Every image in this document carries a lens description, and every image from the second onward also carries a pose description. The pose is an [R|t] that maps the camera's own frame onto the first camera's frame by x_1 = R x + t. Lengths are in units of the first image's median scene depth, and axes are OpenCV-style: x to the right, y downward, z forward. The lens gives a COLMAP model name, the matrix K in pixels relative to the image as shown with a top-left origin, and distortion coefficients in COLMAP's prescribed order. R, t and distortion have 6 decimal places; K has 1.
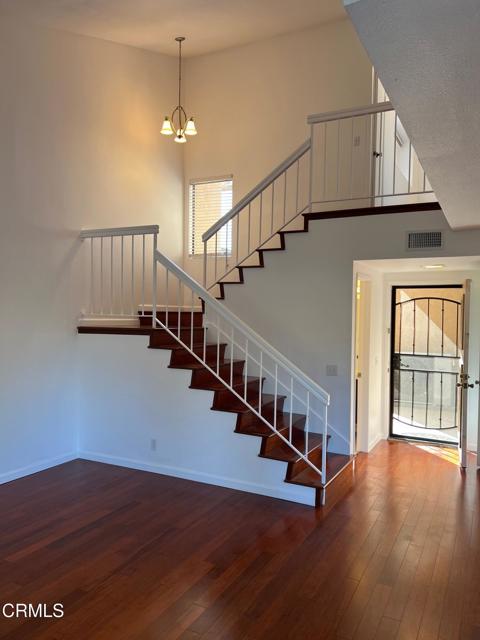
lens RADIAL K [[478.6, 0, 241.4], [0, 478.6, 323.0], [0, 0, 1]] dist [0.003691, 0.000062]
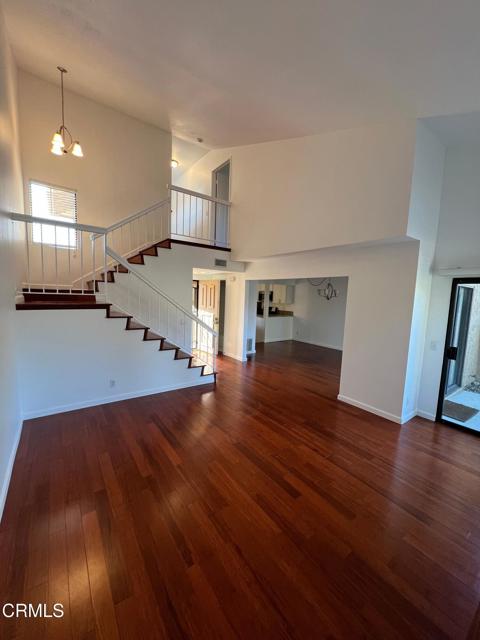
lens RADIAL K [[256.6, 0, 241.6], [0, 256.6, 318.0], [0, 0, 1]] dist [-0.001858, -0.000270]
pose [[0.448661, -0.080334, 0.890084, -0.630082], [-0.007589, 0.995573, 0.093681, -0.018481], [-0.893670, -0.048785, 0.446065, 0.288893]]
